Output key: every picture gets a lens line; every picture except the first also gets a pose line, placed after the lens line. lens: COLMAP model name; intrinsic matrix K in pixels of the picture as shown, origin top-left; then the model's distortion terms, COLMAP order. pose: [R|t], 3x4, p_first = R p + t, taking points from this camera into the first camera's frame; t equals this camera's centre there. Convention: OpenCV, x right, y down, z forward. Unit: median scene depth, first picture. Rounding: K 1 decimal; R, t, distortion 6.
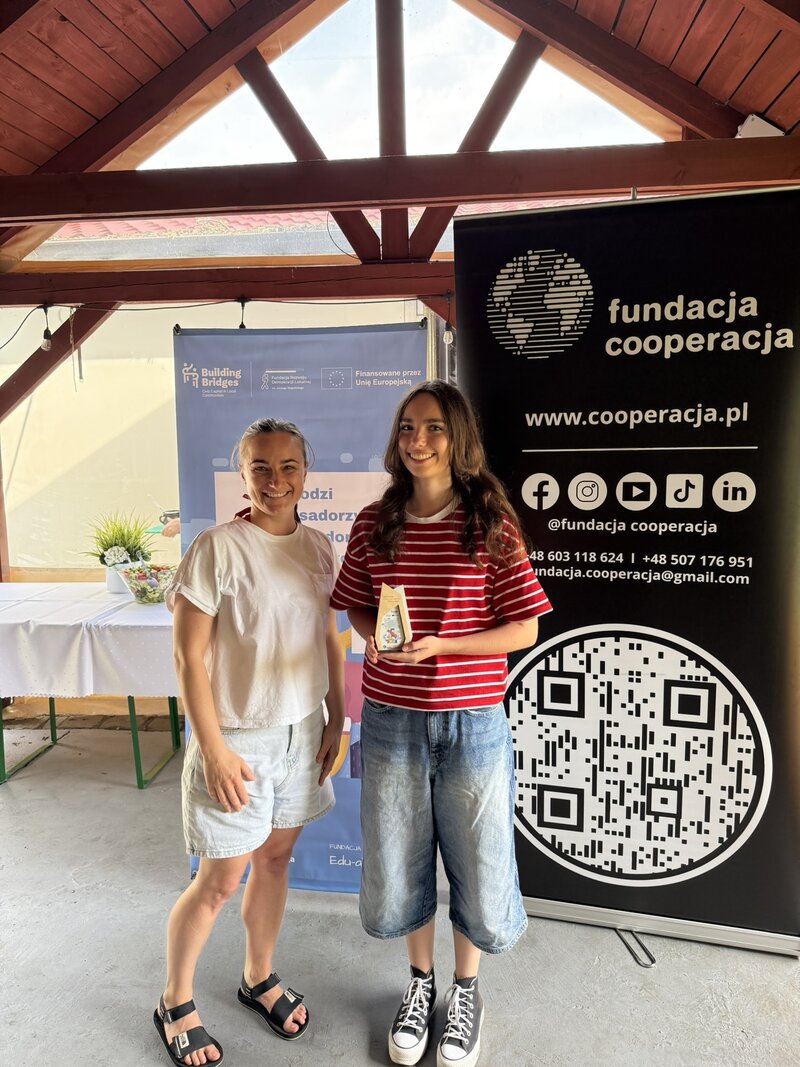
lens RADIAL K [[760.4, 0, 405.3], [0, 760.4, 535.7], [0, 0, 1]] dist [0.028746, -0.035034]
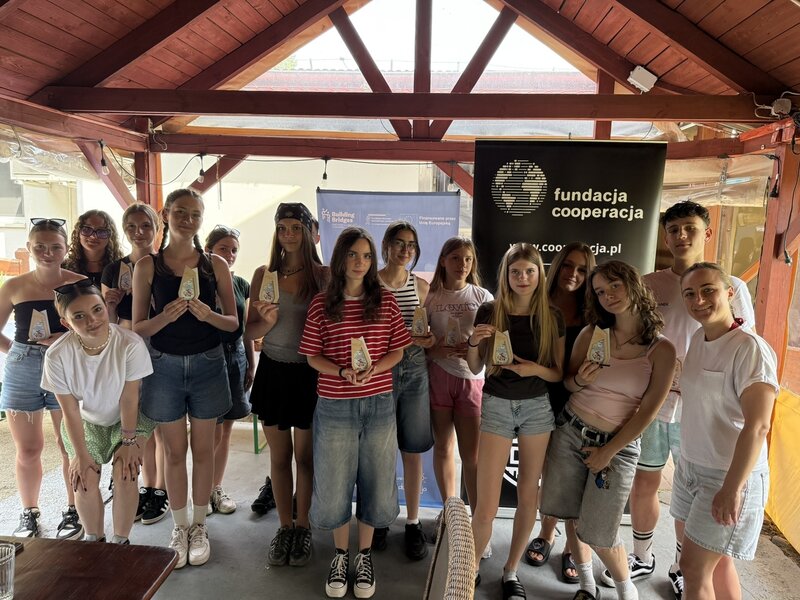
lens RADIAL K [[570.1, 0, 401.4], [0, 570.1, 318.0], [0, 0, 1]] dist [0.028746, -0.035034]
pose [[0.997957, 0.034286, 0.053916, -0.171084], [-0.035592, 0.999091, 0.023460, 0.000026], [-0.053062, -0.025331, 0.998270, -0.395824]]
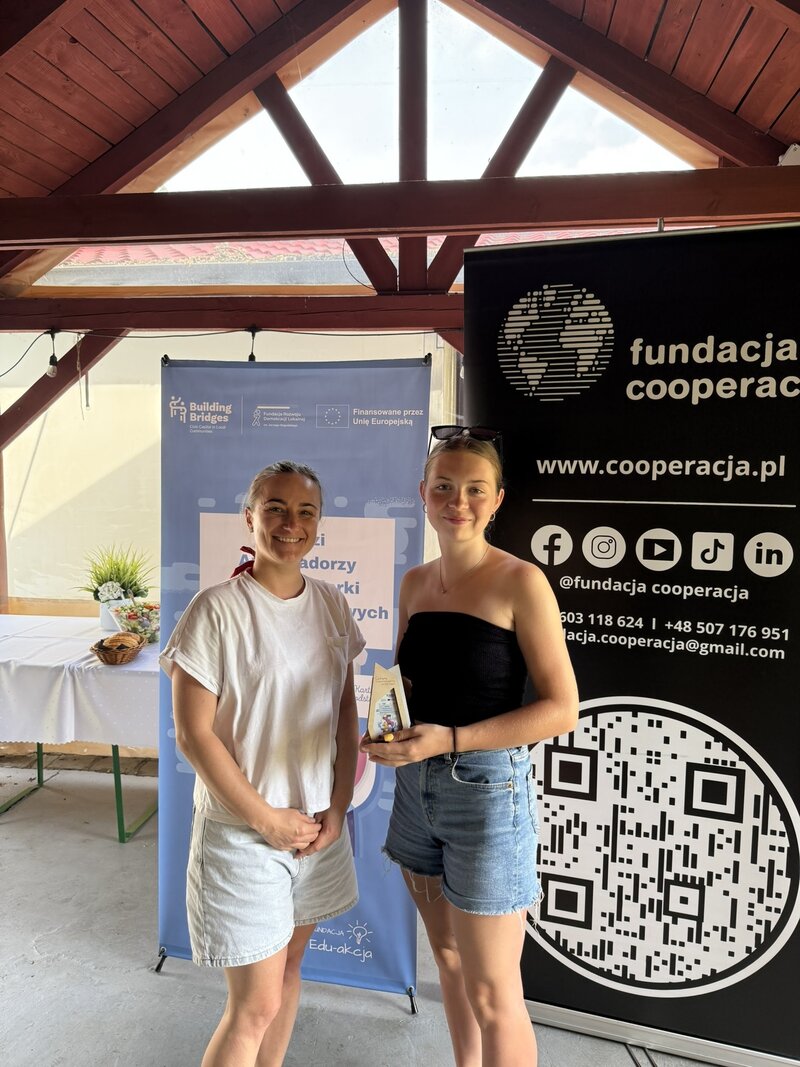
lens RADIAL K [[760.4, 0, 405.9], [0, 760.4, 533.9], [0, 0, 1]] dist [0.028746, -0.035034]
pose [[0.998915, 0.029054, -0.036401, 0.036228], [-0.030430, 0.998821, -0.037830, -0.032065], [0.035259, 0.038896, 0.998621, 0.086106]]
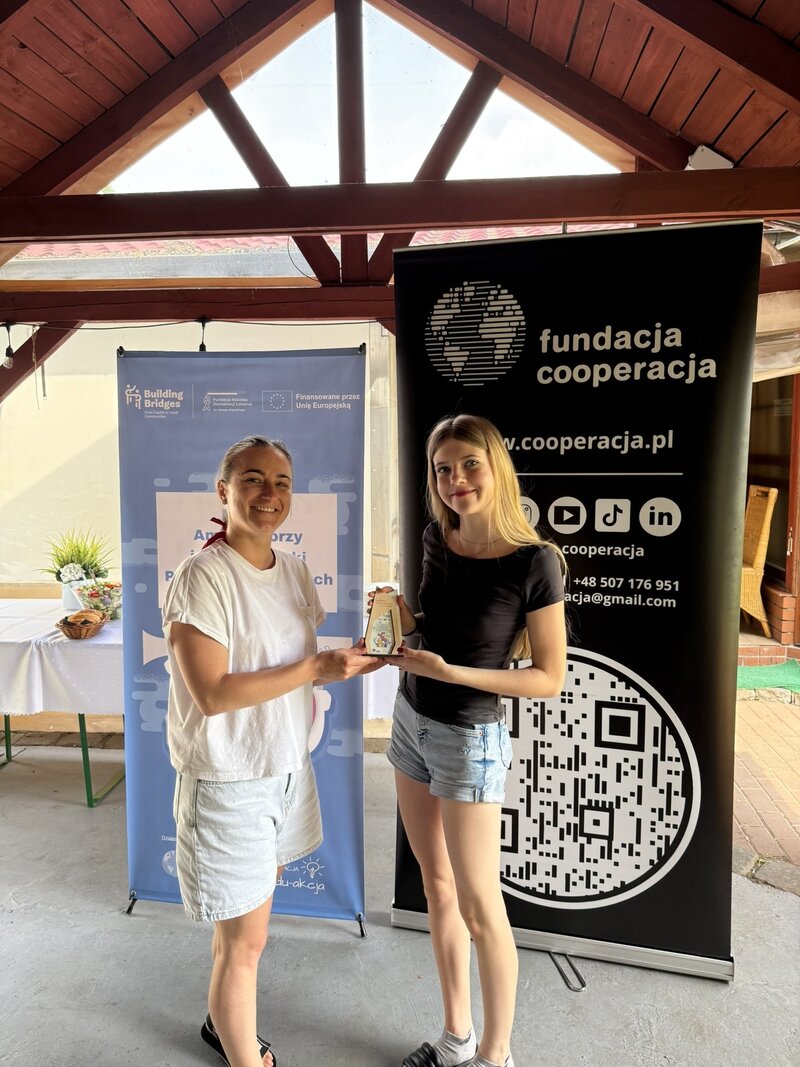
lens RADIAL K [[760.4, 0, 402.3], [0, 760.4, 532.1], [0, 0, 1]] dist [0.028746, -0.035034]
pose [[0.999912, 0.007500, 0.010935, 0.066784], [-0.007246, 0.999707, -0.023085, -0.010561], [-0.011105, 0.023004, 0.999674, -0.013311]]
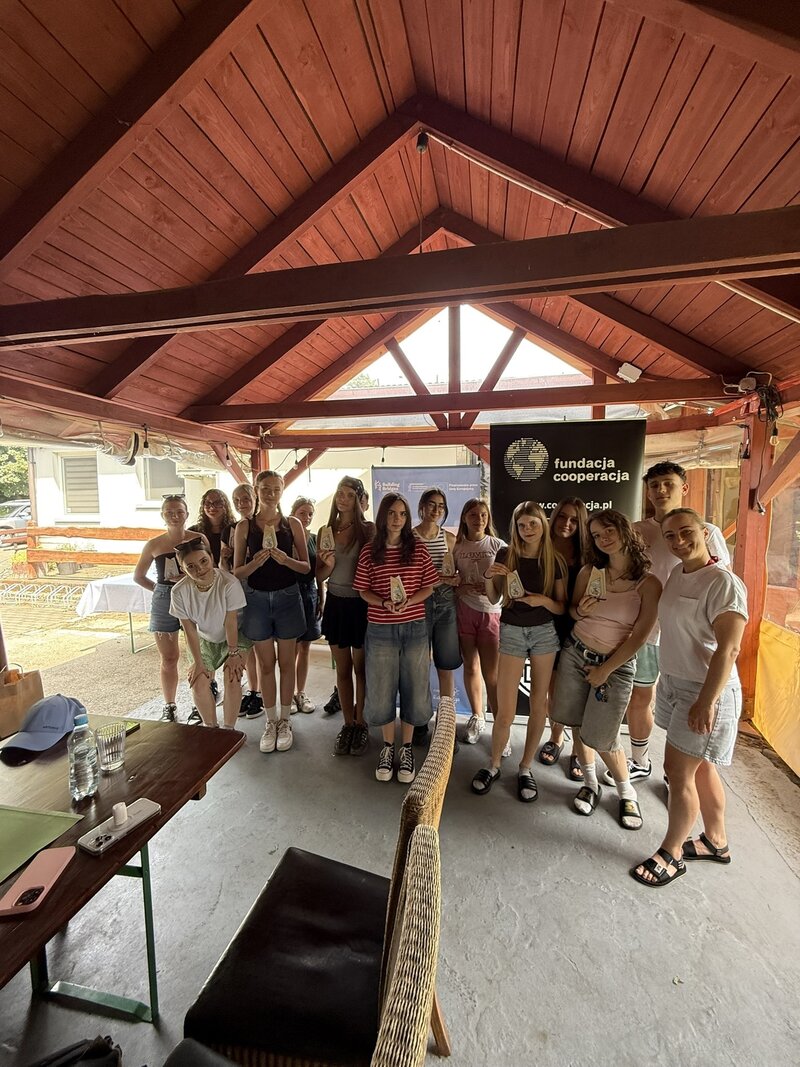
lens RADIAL K [[434.4, 0, 395.5], [0, 434.4, 542.5], [0, 0, 1]] dist [-0.006759, 0.001496]
pose [[0.996027, 0.017862, -0.087245, -0.105343], [-0.020986, 0.999166, -0.035024, 0.017715], [0.086547, 0.036716, 0.995571, -0.382577]]
